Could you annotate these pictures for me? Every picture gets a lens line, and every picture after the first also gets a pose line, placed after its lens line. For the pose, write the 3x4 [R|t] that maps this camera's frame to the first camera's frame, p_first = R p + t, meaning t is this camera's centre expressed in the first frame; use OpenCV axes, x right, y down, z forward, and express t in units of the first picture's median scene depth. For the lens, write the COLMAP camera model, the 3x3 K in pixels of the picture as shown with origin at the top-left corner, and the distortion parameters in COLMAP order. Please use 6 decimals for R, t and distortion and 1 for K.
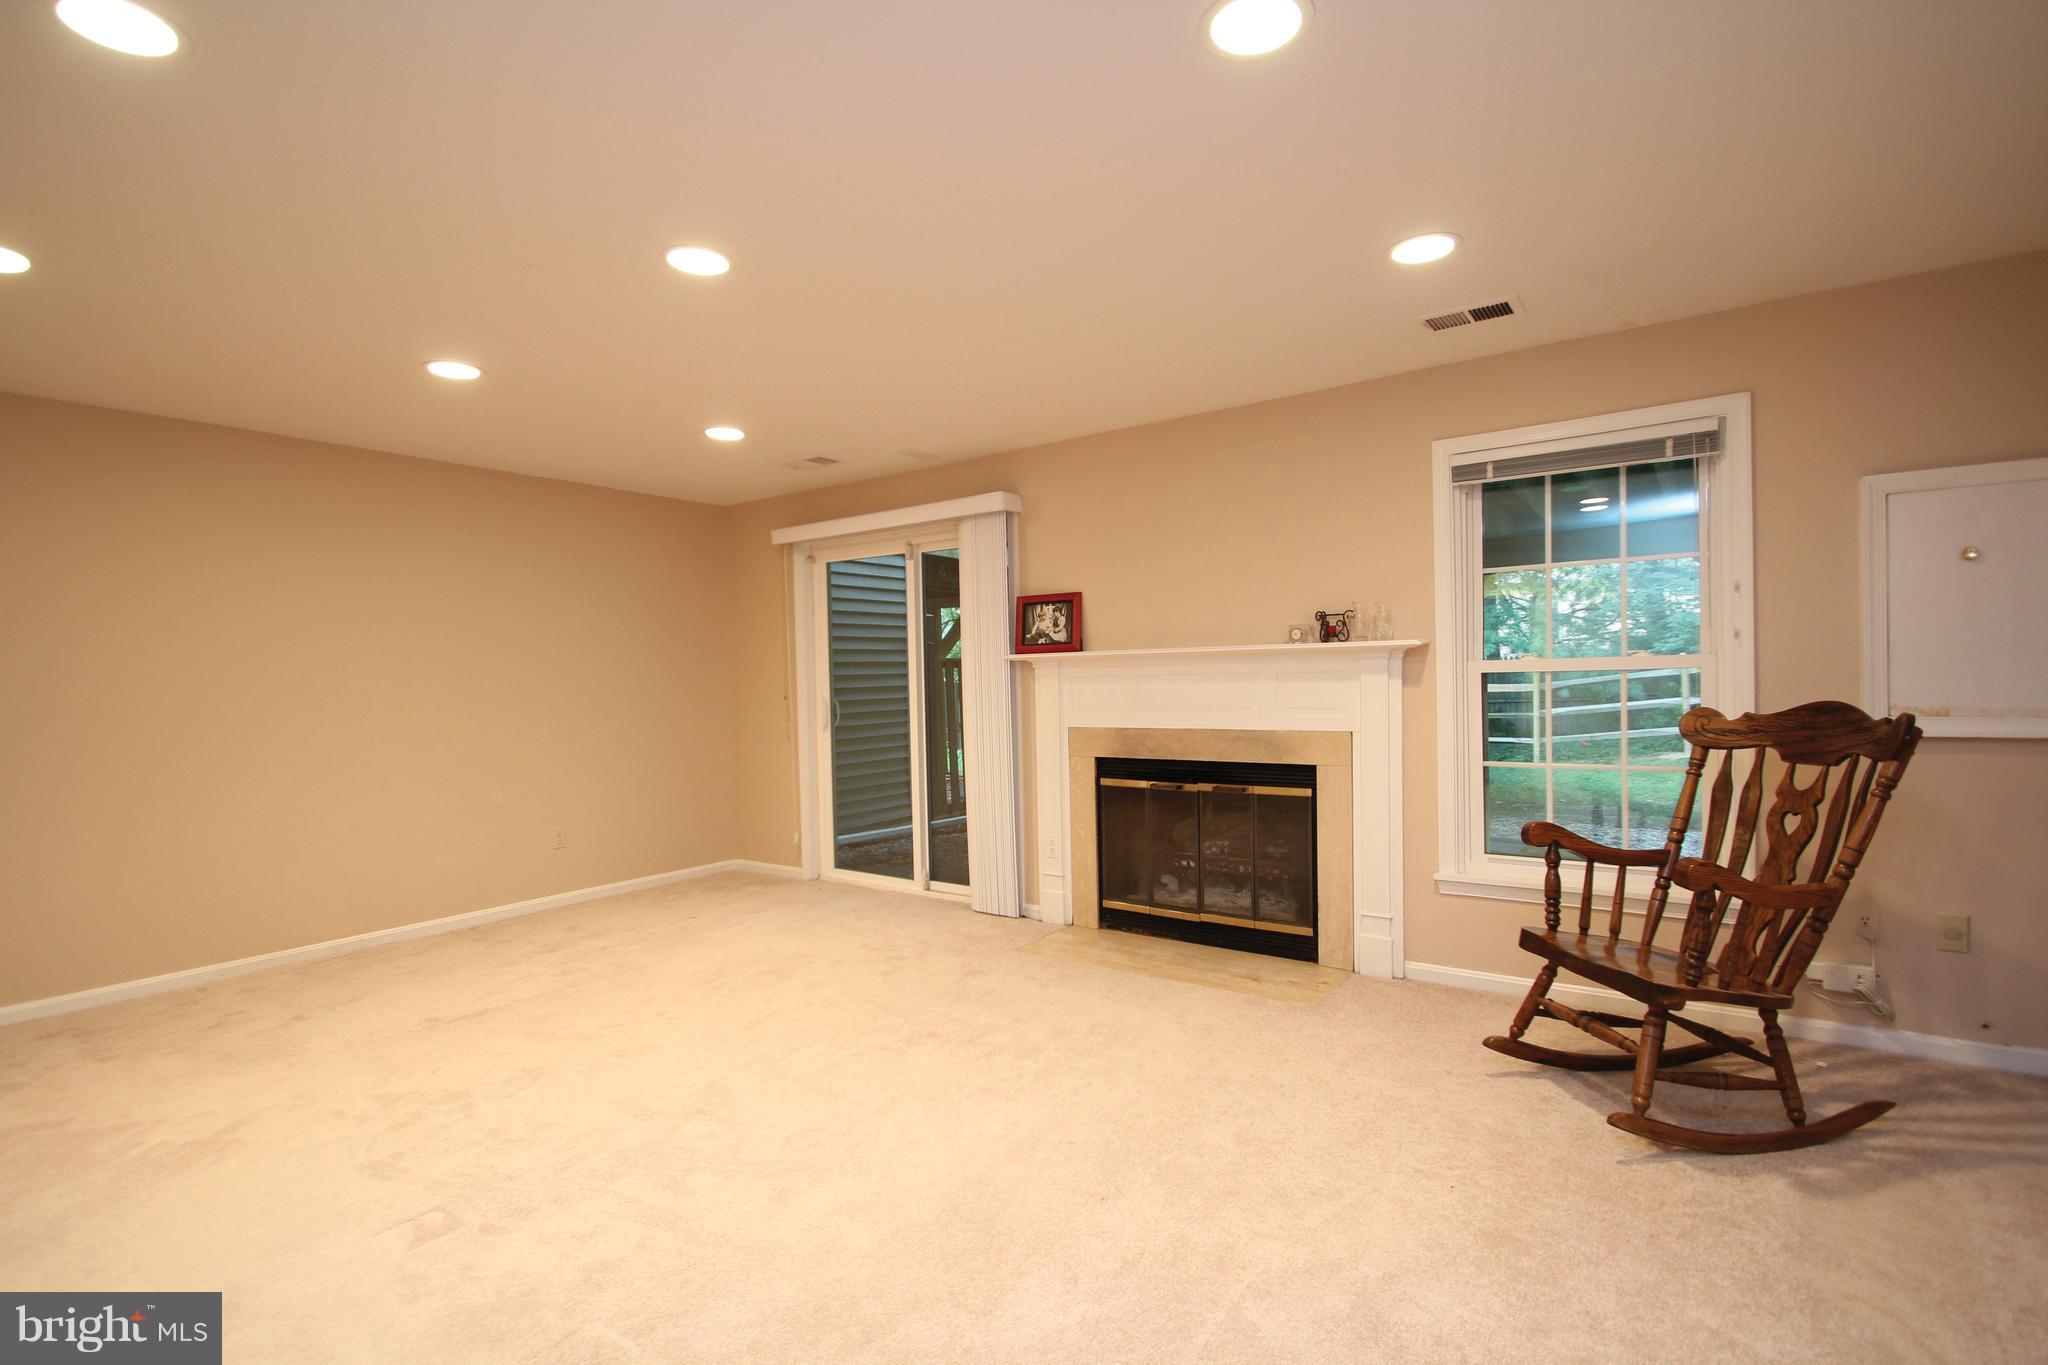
lens RADIAL K [[961.1, 0, 998.0], [0, 961.1, 696.7], [0, 0, 1]] dist [0.016348, -0.018218]
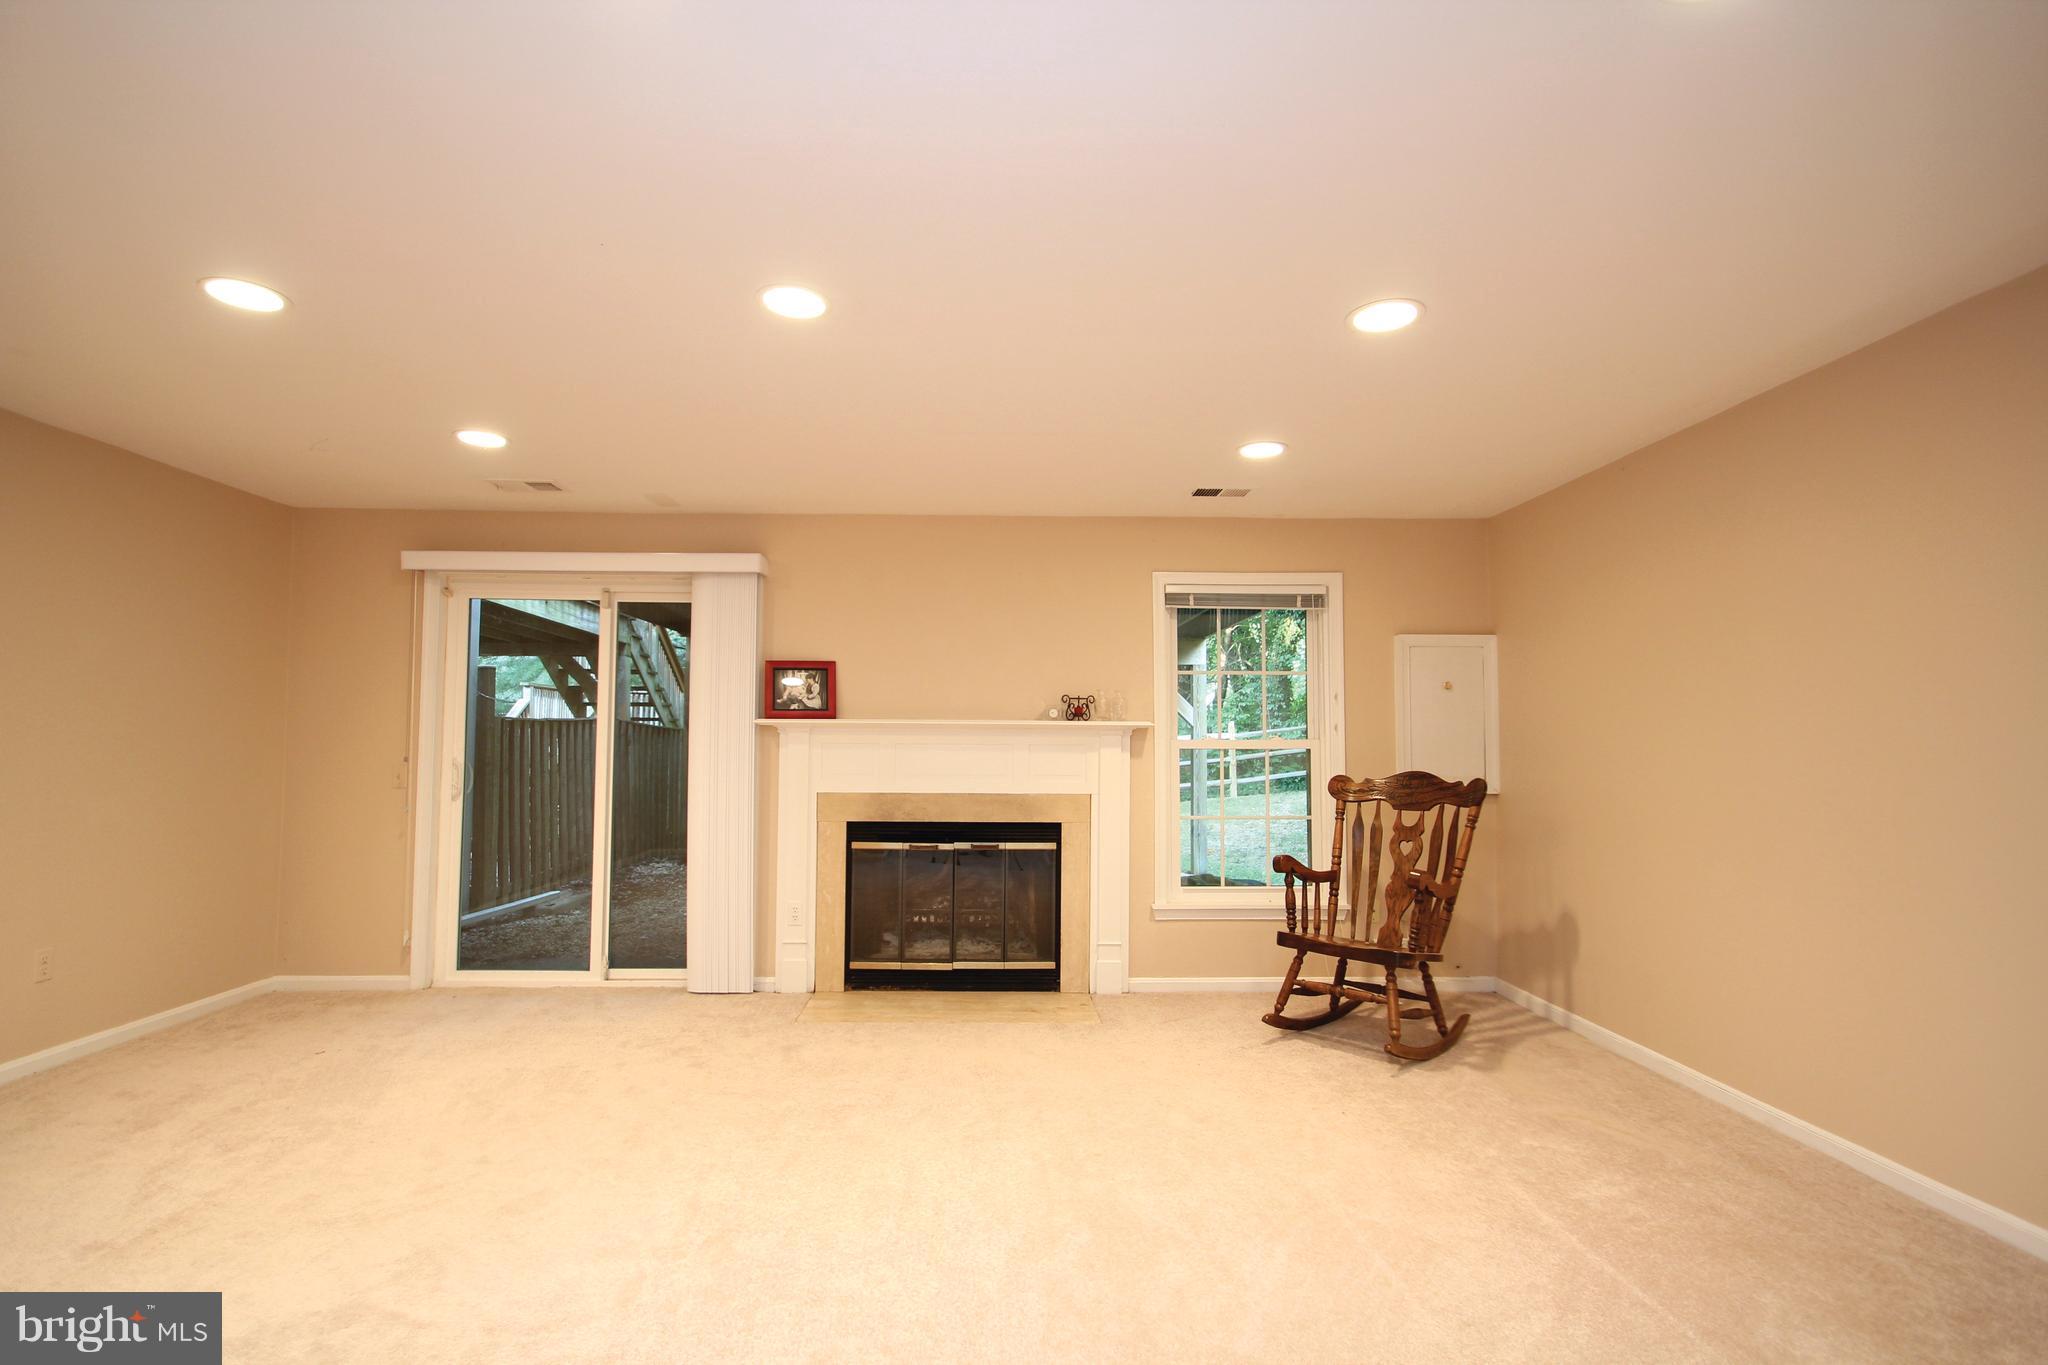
lens RADIAL K [[961.1, 0, 998.0], [0, 961.1, 696.7], [0, 0, 1]] dist [0.016348, -0.018218]
pose [[0.790908, 0.056097, 0.609358, -0.450525], [-0.010887, 0.996922, -0.077644, 0.008253], [-0.611838, 0.054775, 0.789085, 0.088462]]
